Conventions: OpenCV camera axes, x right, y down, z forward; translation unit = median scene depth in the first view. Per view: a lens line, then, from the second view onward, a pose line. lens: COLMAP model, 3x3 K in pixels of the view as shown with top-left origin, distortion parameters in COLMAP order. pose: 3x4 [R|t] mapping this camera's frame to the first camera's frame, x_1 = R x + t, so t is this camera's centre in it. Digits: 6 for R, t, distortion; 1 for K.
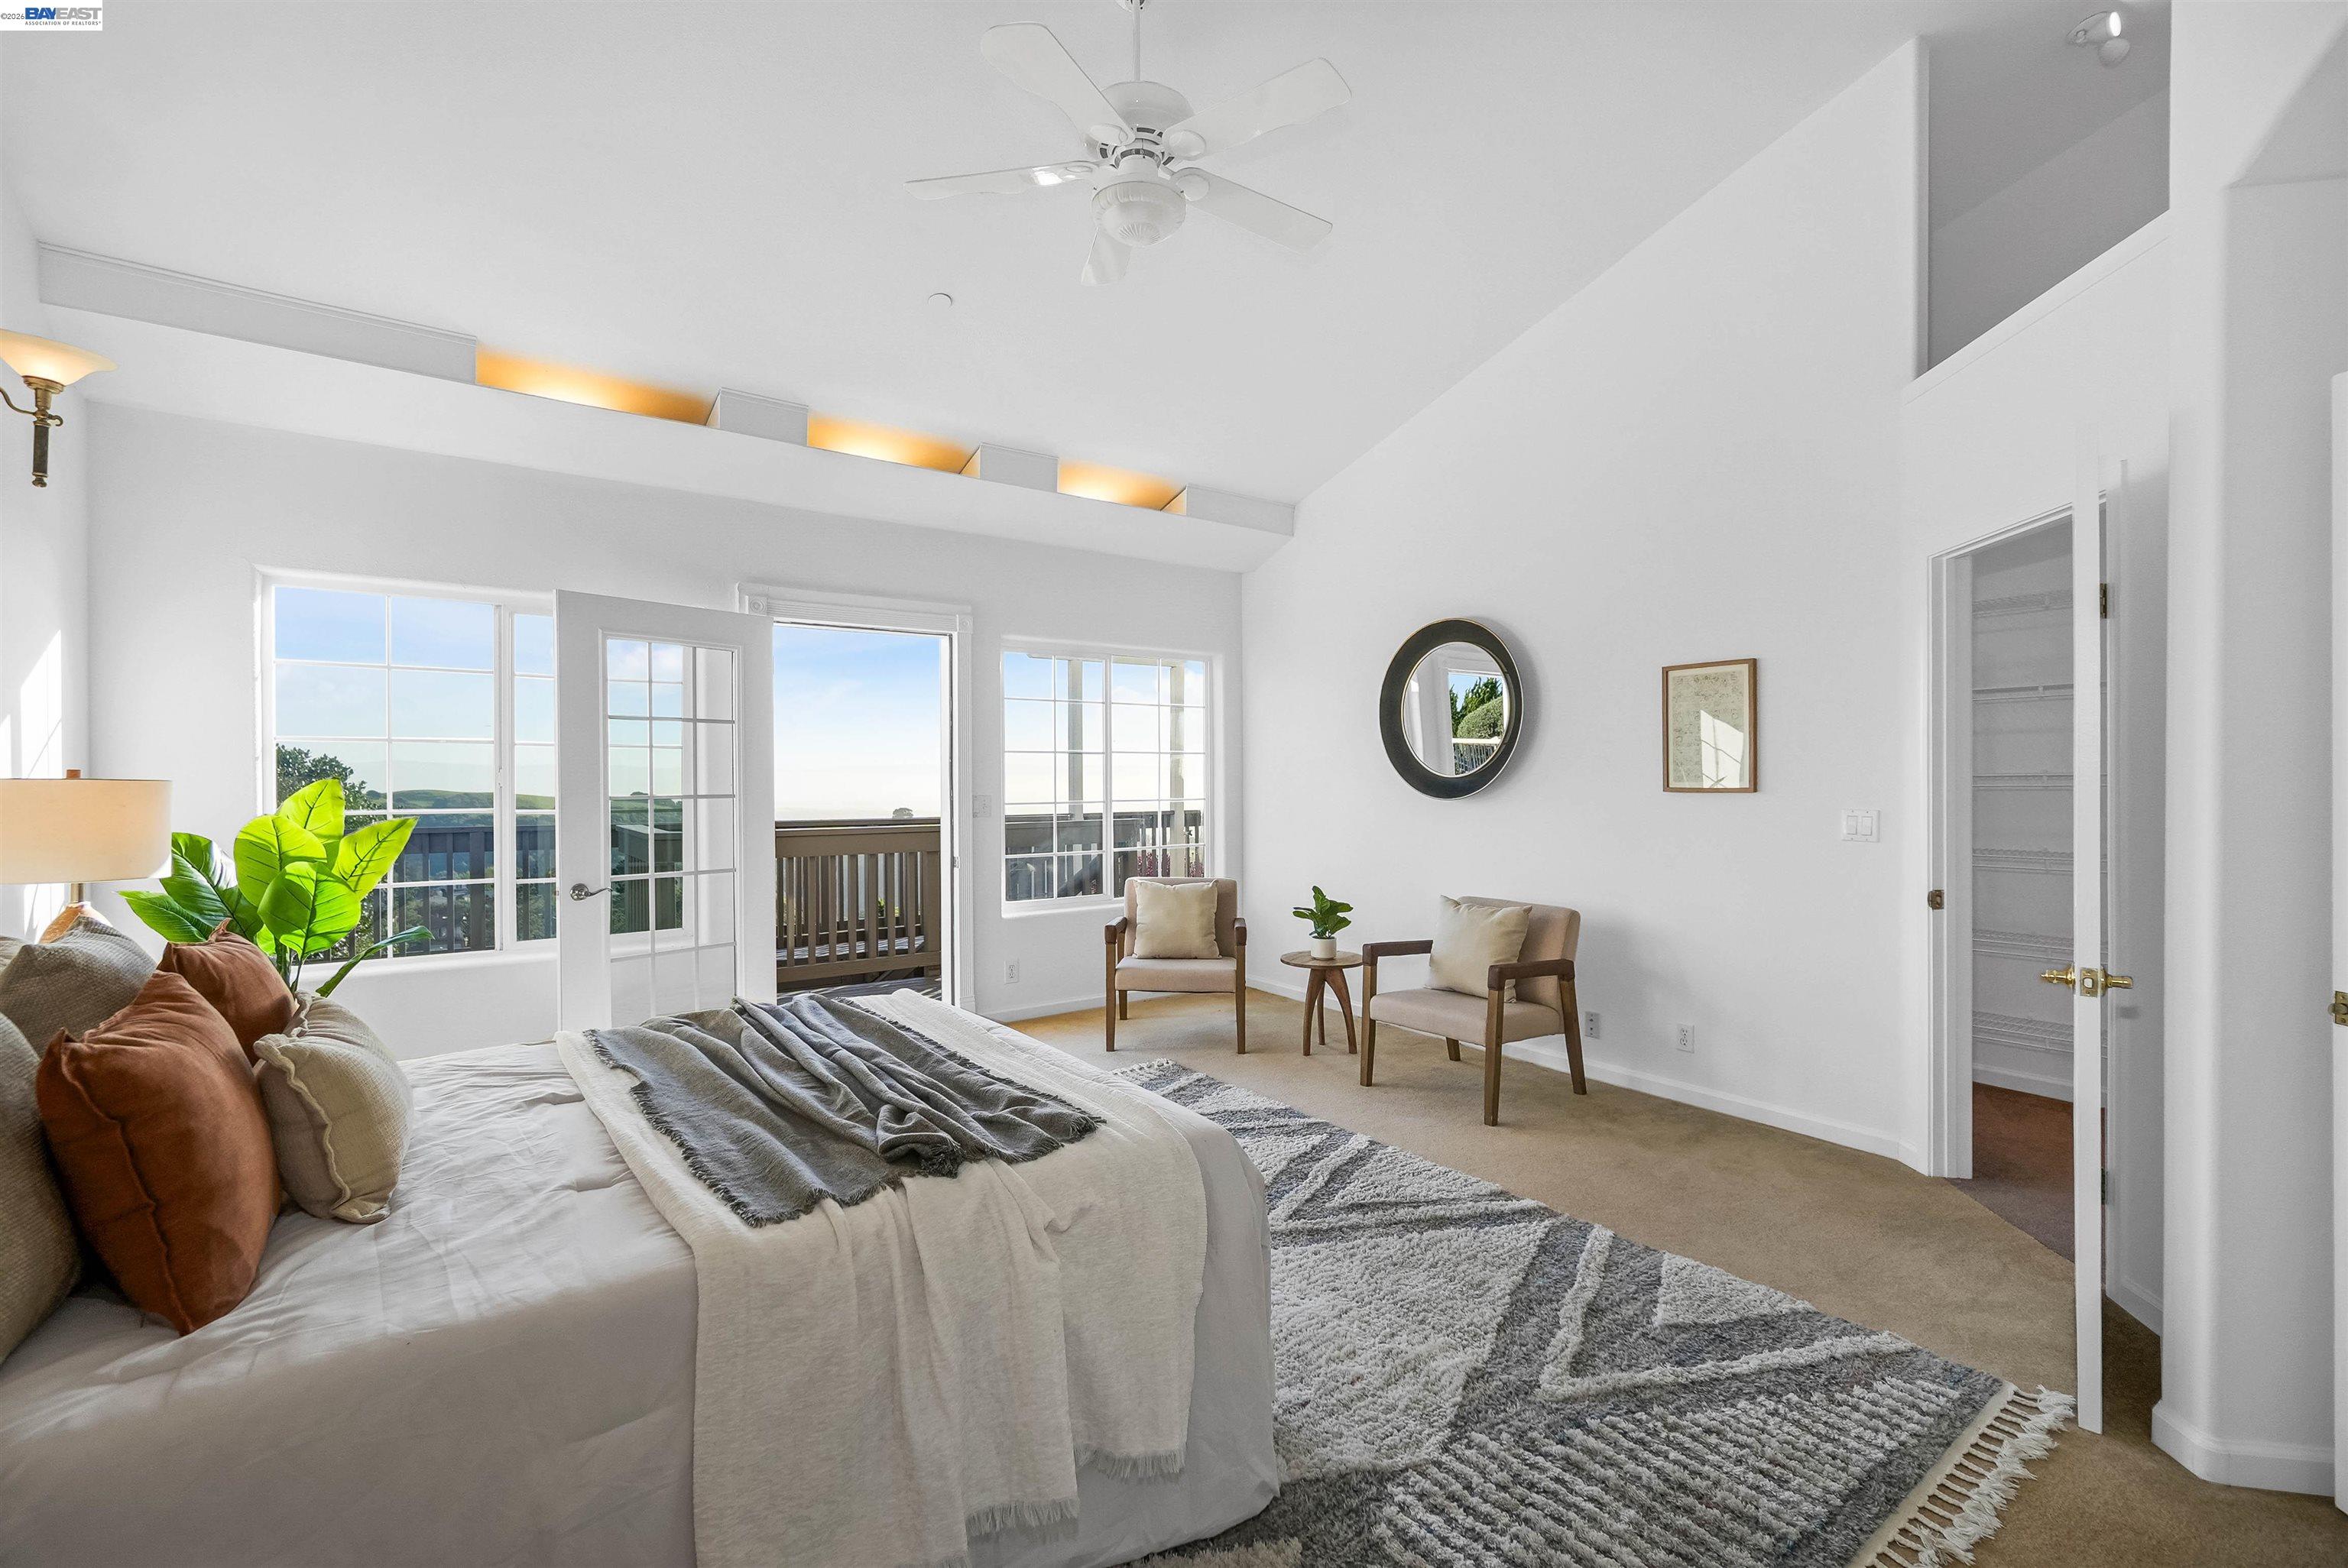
lens RADIAL K [[1024.5, 0, 1172.1], [0, 1024.5, 790.3], [0, 0, 1]] dist [-0.010152, 0.003702]
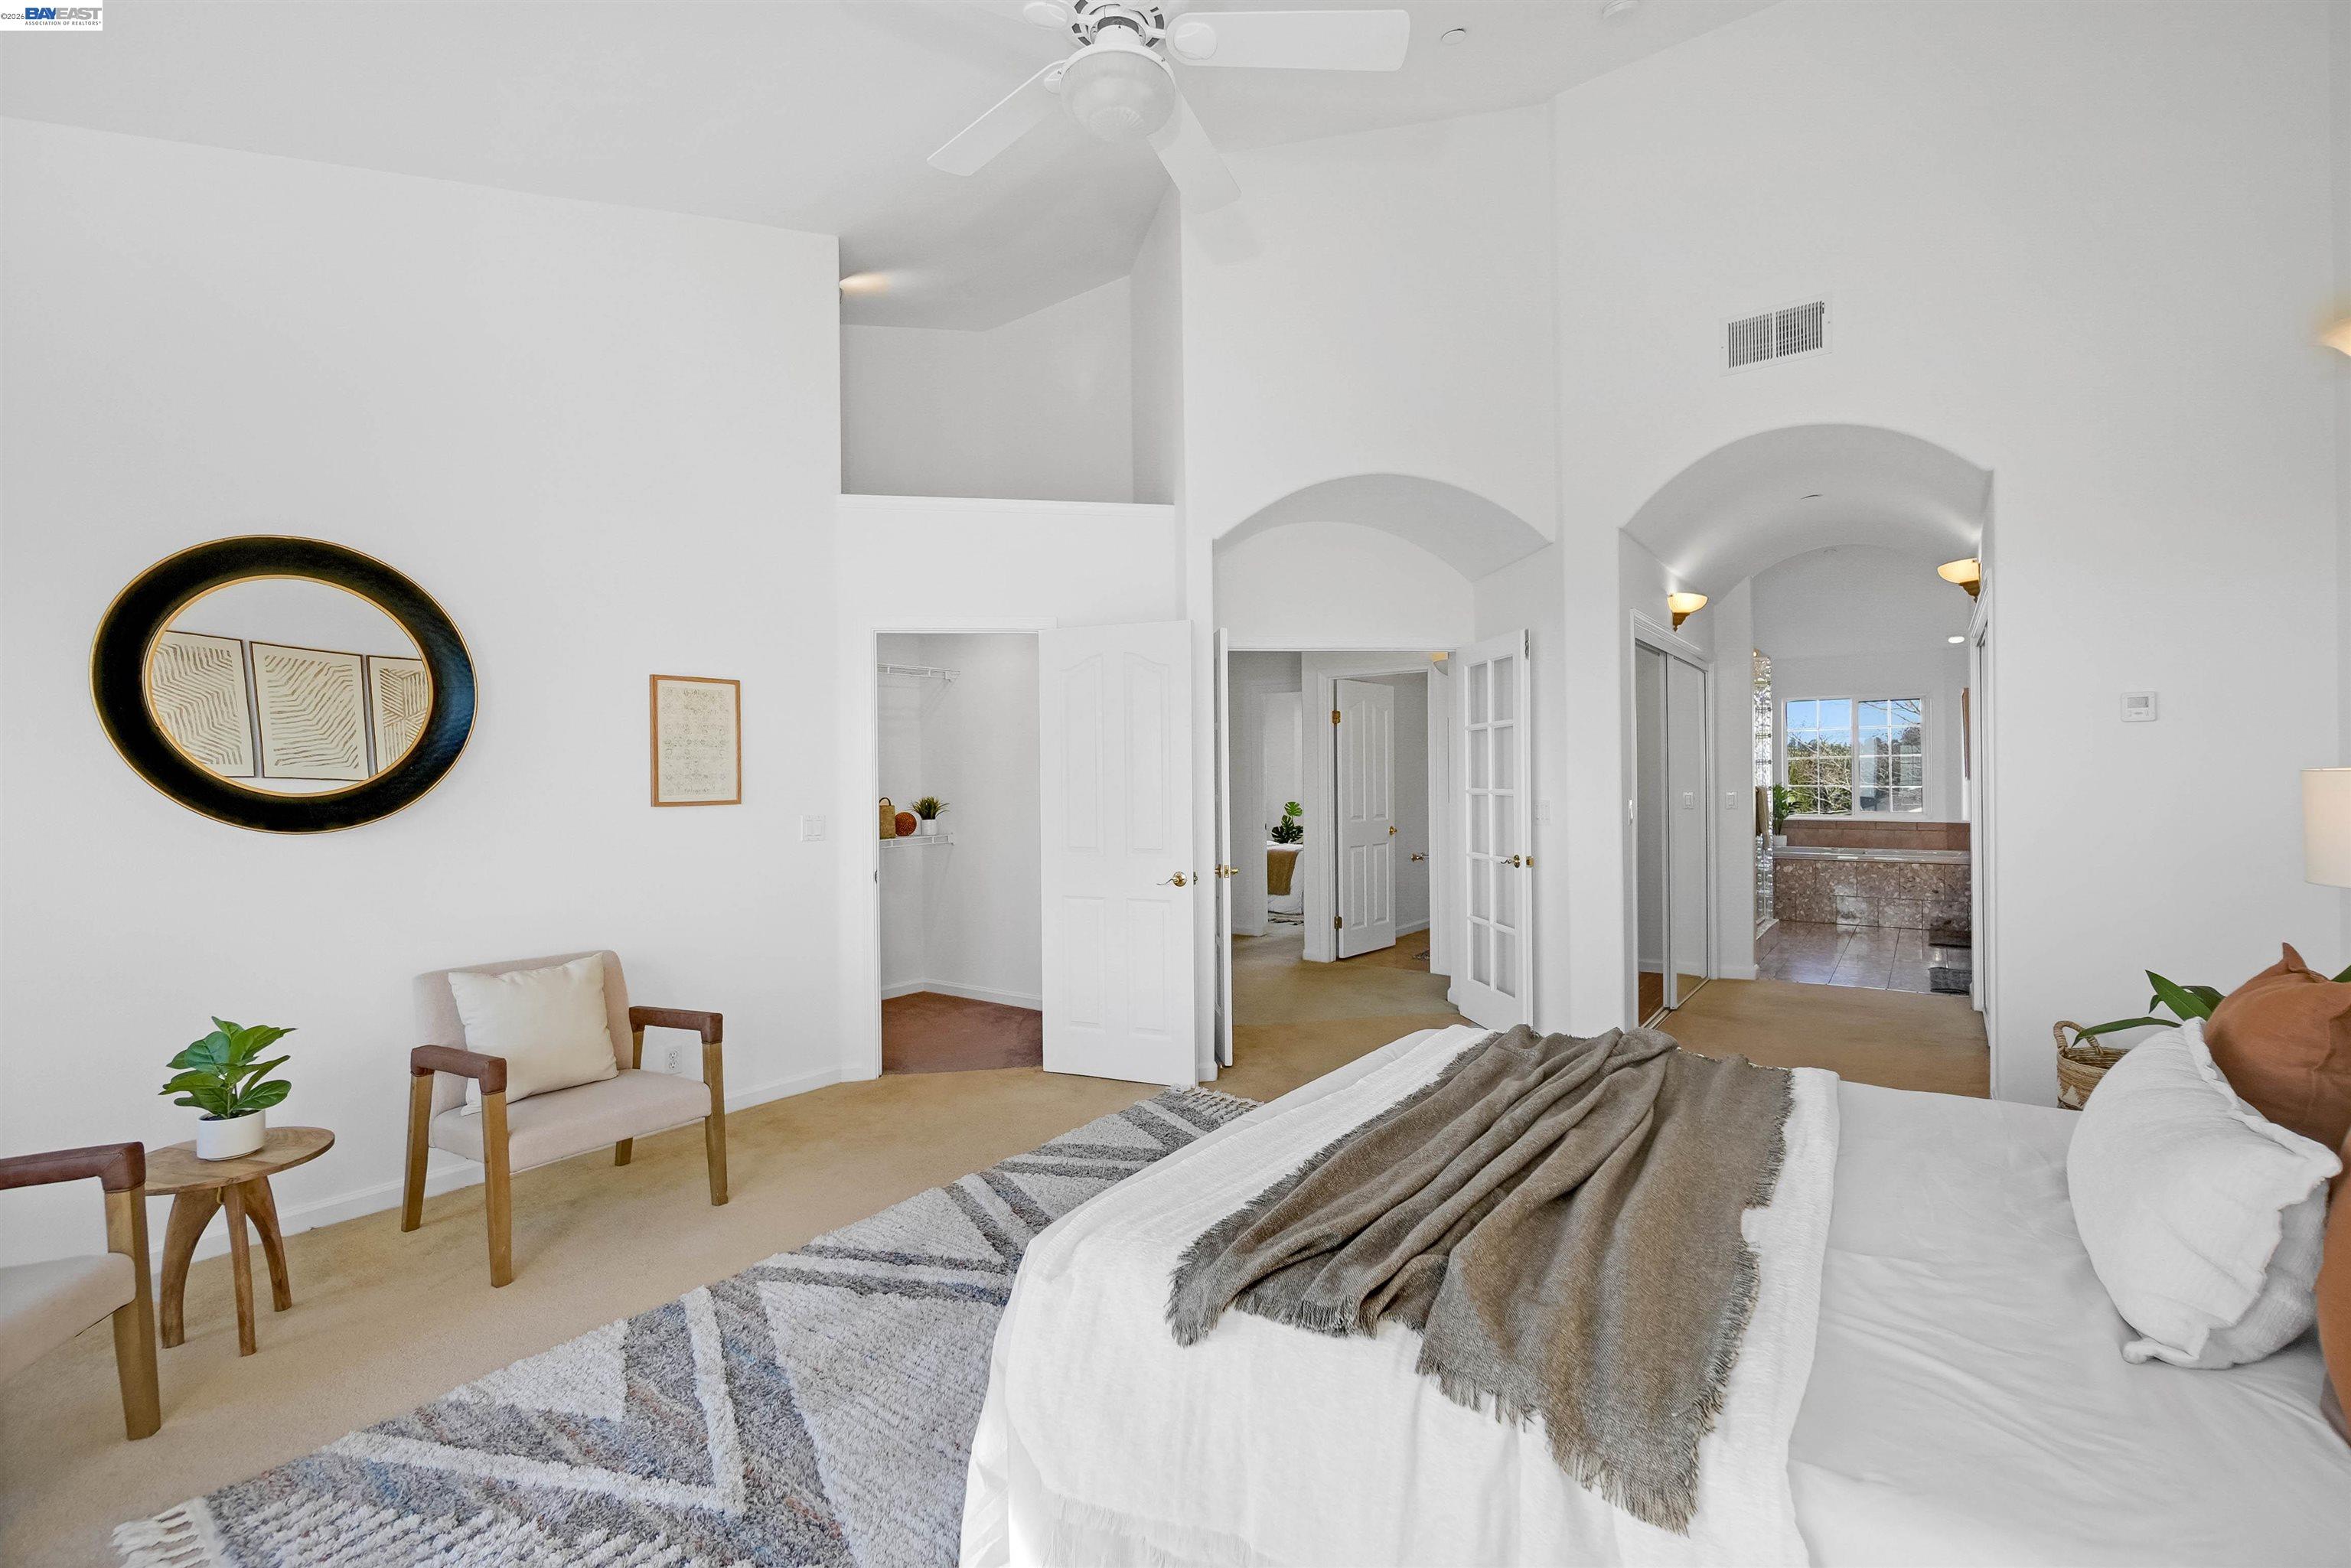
lens RADIAL K [[1025.9, 0, 1171.5], [0, 1025.9, 770.4], [0, 0, 1]] dist [-0.010152, 0.003702]
pose [[-0.308203, 0.014785, 0.951206, -0.620838], [0.023712, 0.999688, -0.007856, -0.014384], [-0.951025, 0.020133, -0.308458, 0.915758]]
